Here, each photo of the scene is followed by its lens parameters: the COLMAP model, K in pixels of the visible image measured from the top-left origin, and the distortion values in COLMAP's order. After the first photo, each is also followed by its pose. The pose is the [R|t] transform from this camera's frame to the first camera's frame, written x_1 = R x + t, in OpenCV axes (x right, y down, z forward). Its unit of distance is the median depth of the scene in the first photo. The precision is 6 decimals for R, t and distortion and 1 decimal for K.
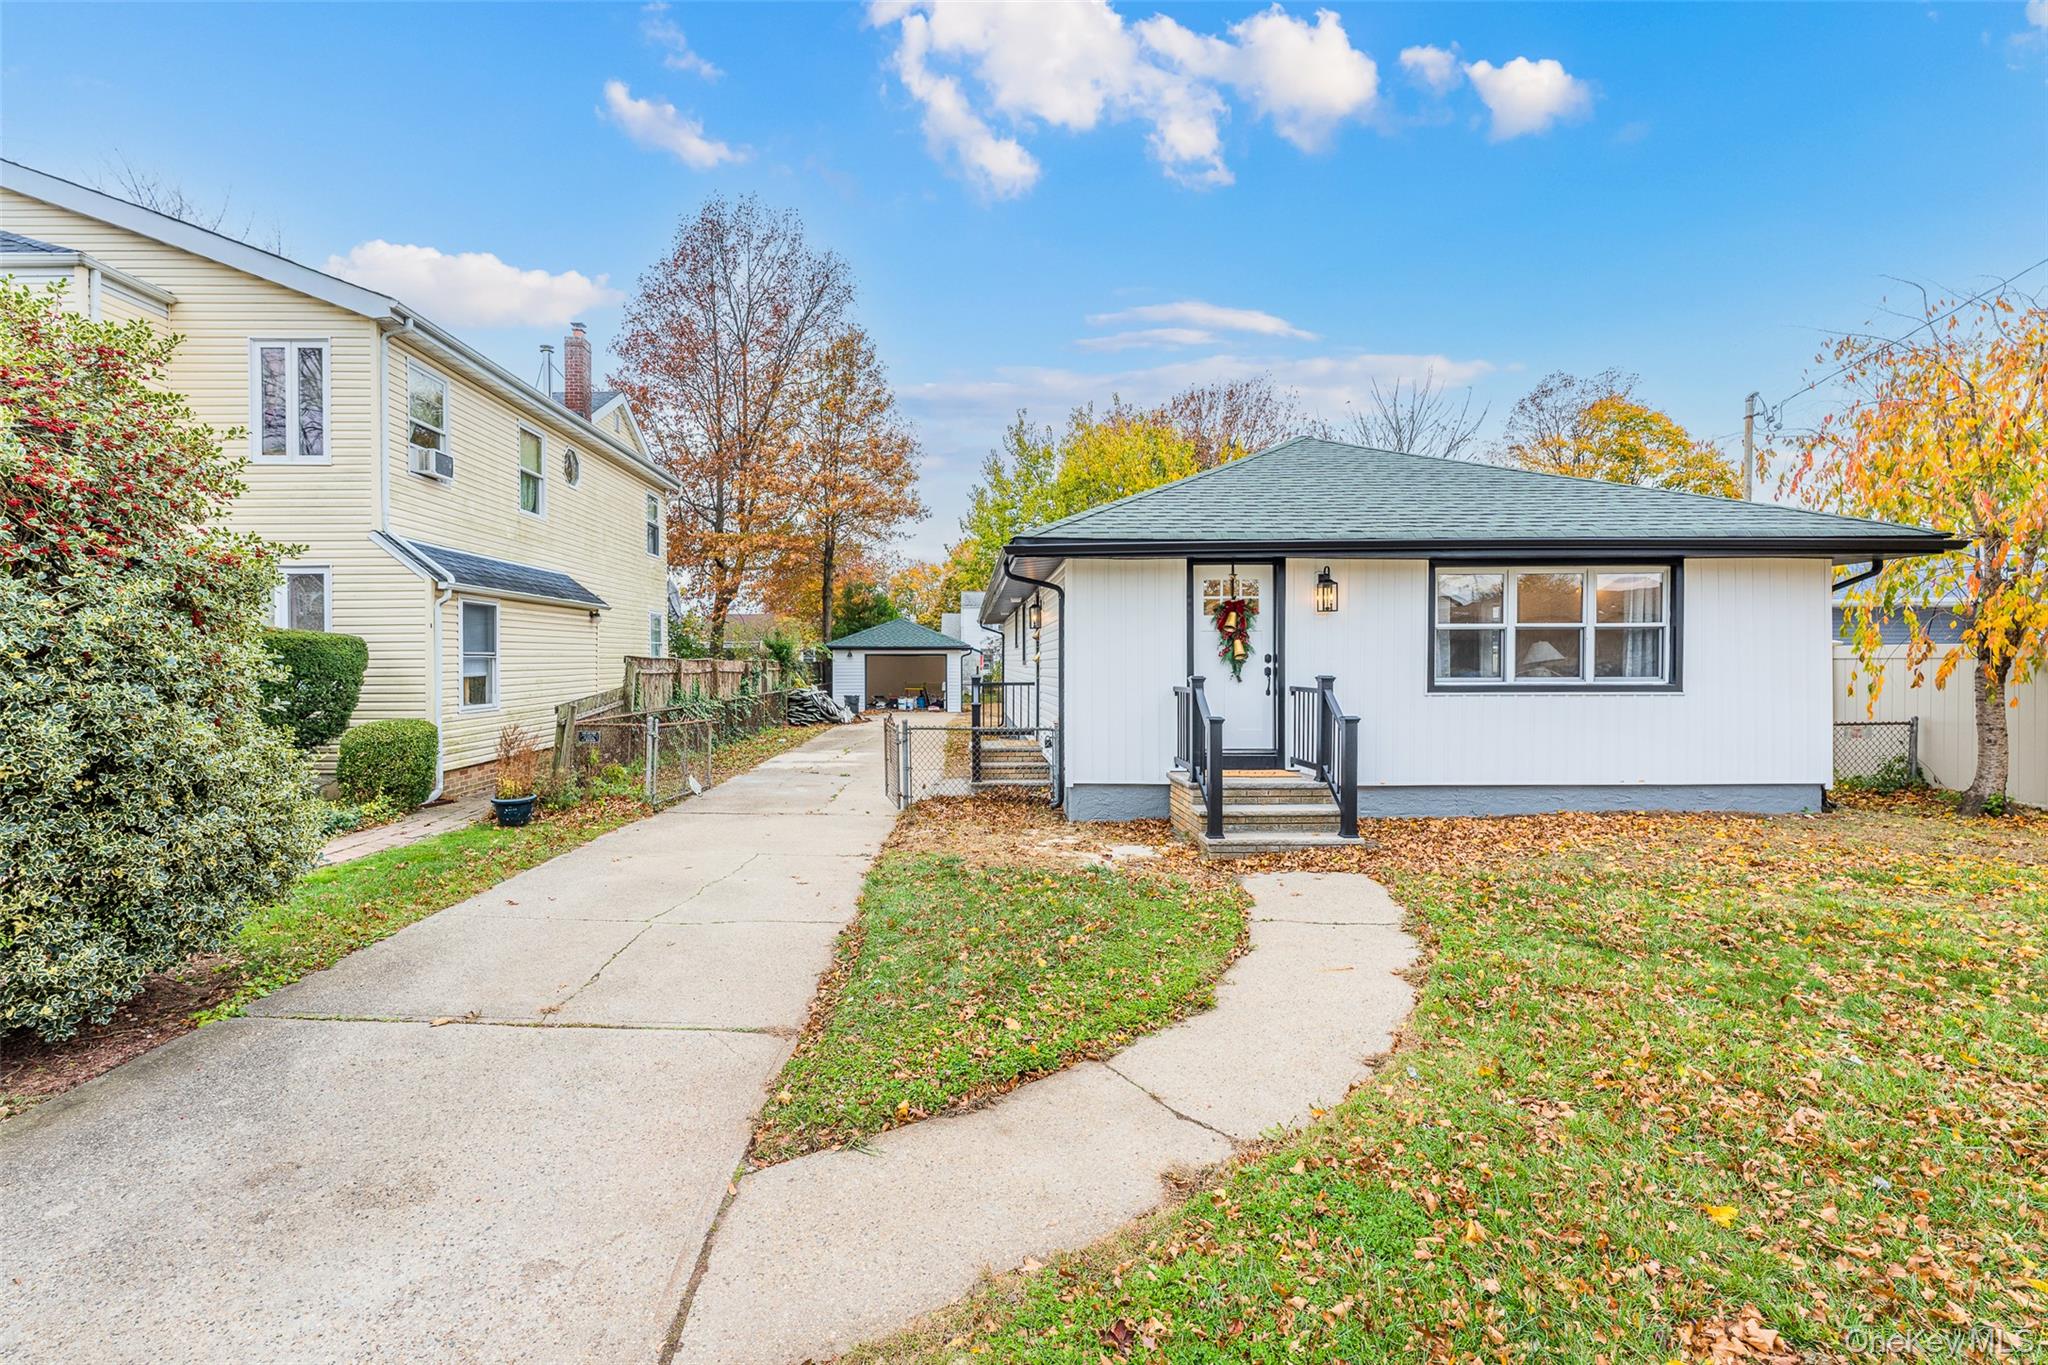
lens RADIAL K [[871.1, 0, 919.3], [0, 871.1, 677.2], [0, 0, 1]] dist [0.001055, -0.000030]
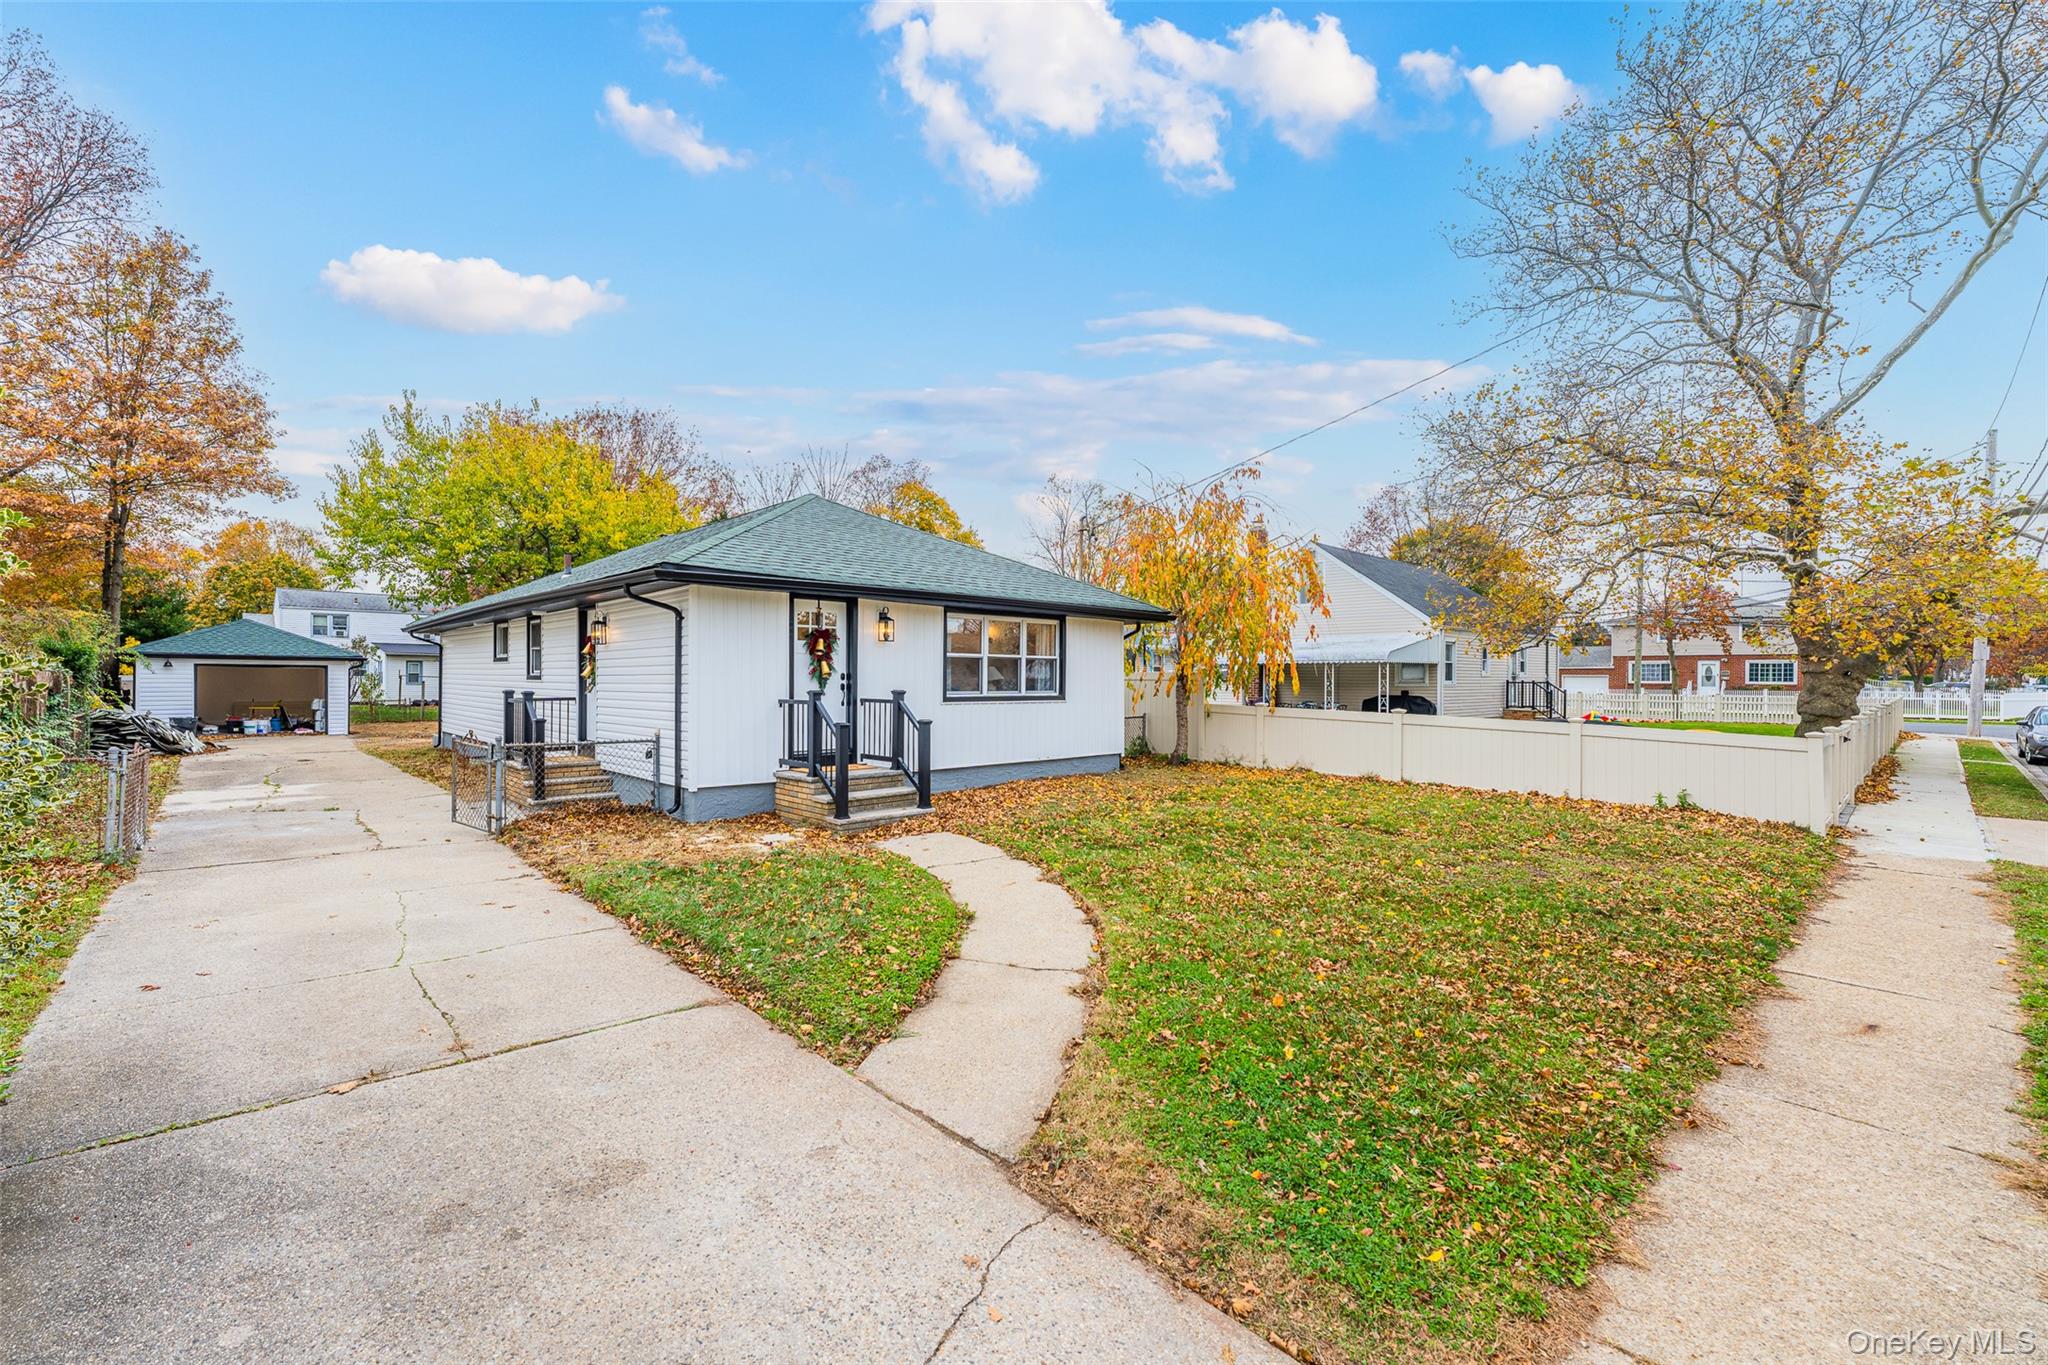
lens RADIAL K [[871.1, 0, 919.3], [0, 871.1, 677.2], [0, 0, 1]] dist [0.001055, -0.000030]
pose [[0.752911, 0.008230, 0.658071, -0.362802], [0.003196, 0.999864, -0.016162, 0.000234], [-0.658114, 0.014272, 0.752783, -0.021308]]
